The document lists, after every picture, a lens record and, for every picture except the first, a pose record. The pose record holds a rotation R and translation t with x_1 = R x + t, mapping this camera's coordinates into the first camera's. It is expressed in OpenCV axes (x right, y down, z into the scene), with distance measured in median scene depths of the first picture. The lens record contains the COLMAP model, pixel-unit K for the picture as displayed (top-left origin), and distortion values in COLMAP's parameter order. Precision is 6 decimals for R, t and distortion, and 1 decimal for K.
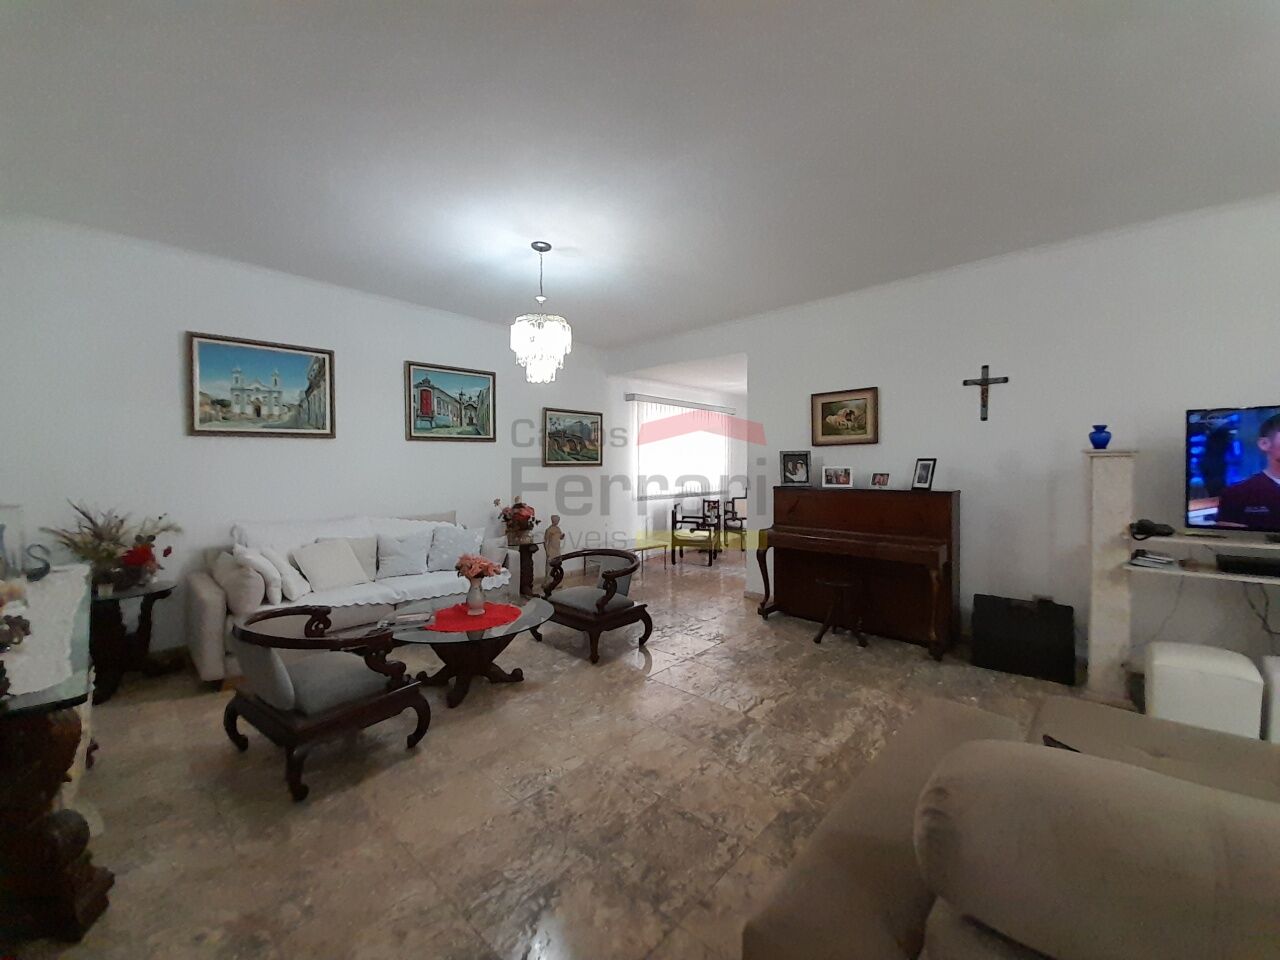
lens RADIAL K [[507.8, 0, 638.2], [0, 507.8, 471.6], [0, 0, 1]] dist [-0.000071, -0.001040]
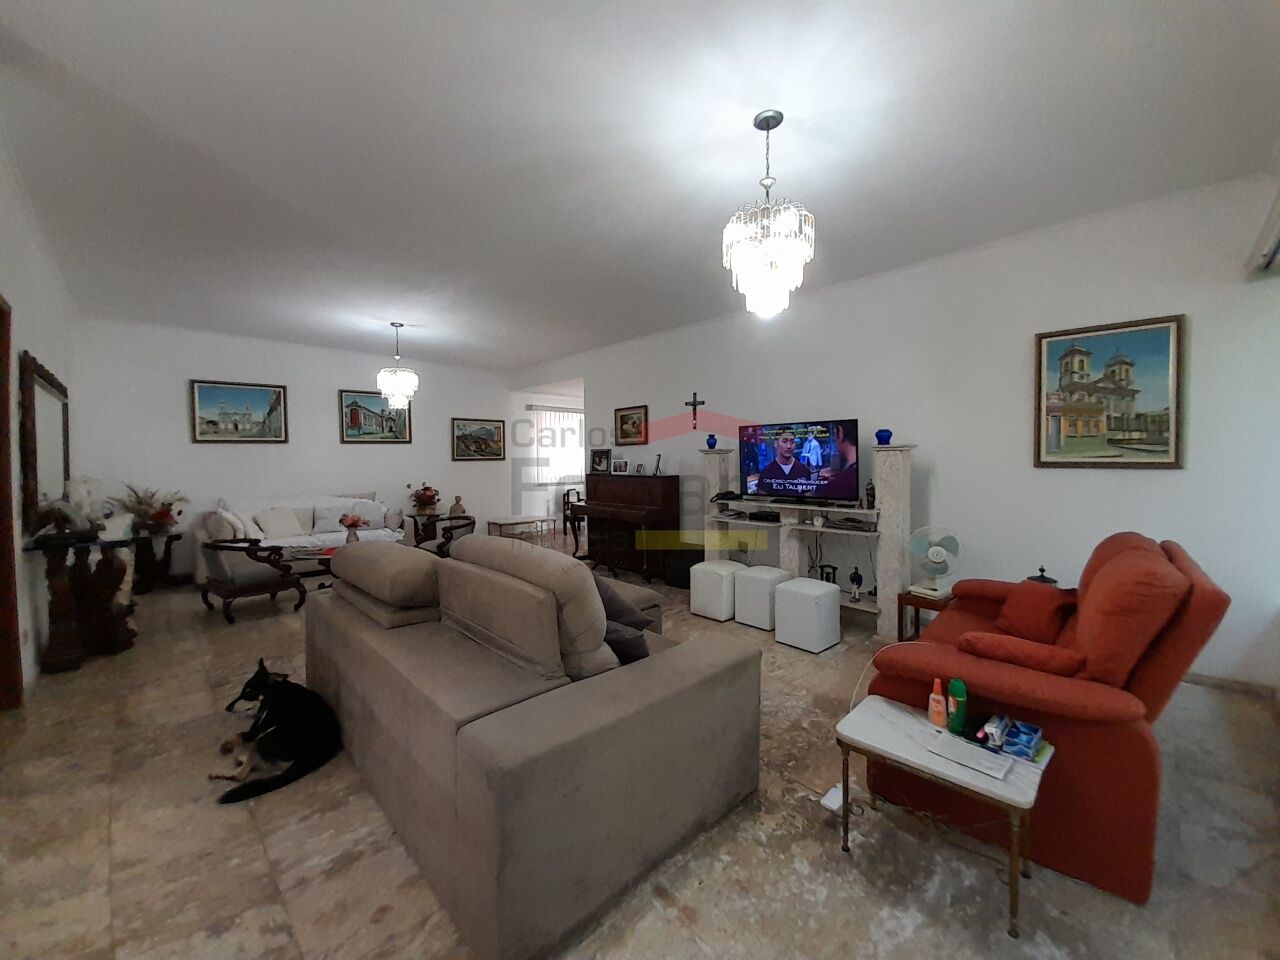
lens RADIAL K [[507.8, 0, 640.8], [0, 507.8, 473.2], [0, 0, 1]] dist [-0.000071, -0.001040]
pose [[0.998551, -0.004035, -0.053665, 0.585005], [0.004896, 0.999861, 0.015908, 0.006019], [0.053594, -0.016148, 0.998432, -0.506030]]
